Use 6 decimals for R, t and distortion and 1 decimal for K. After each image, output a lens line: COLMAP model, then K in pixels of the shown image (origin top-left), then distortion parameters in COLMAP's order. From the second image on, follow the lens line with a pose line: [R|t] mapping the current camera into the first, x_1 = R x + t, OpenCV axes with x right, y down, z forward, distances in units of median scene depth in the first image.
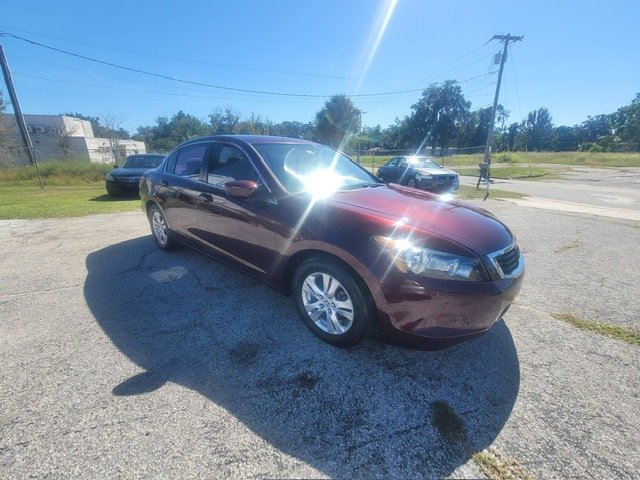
lens RADIAL K [[269.9, 0, 320.0], [0, 269.9, 240.0], [0, 0, 1]] dist [-0.007238, 0.000200]
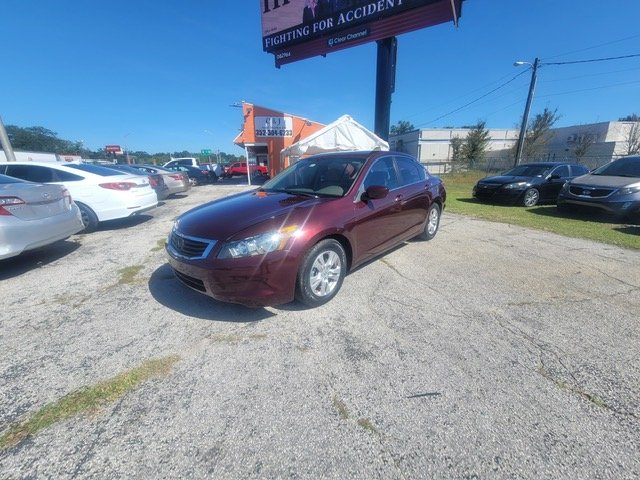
lens RADIAL K [[269.9, 0, 320.0], [0, 269.9, 240.0], [0, 0, 1]] dist [-0.007238, 0.000200]
pose [[-0.077007, 0.265824, -0.960941, 0.142539], [-0.285472, 0.917573, 0.276704, -0.039014], [0.955288, 0.295630, 0.005226, 0.120480]]
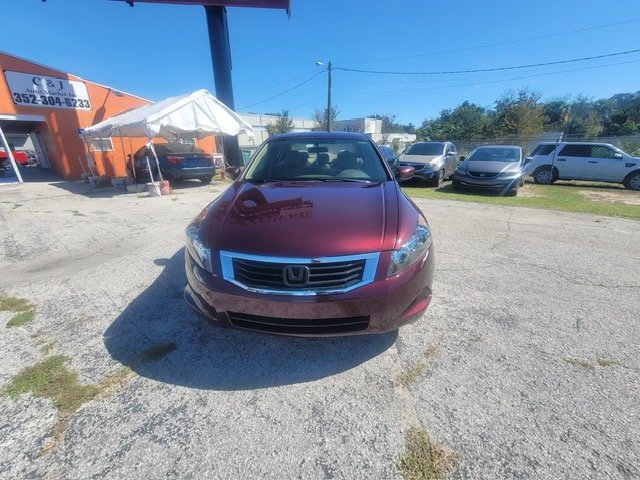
lens RADIAL K [[265.7, 0, 322.0], [0, 265.7, 237.3], [0, 0, 1]] dist [-0.001429, 0.000407]
pose [[0.585094, 0.249558, -0.771613, 0.099530], [-0.227907, 0.963728, 0.138877, -0.013962], [0.778283, 0.094600, 0.620747, 0.040769]]
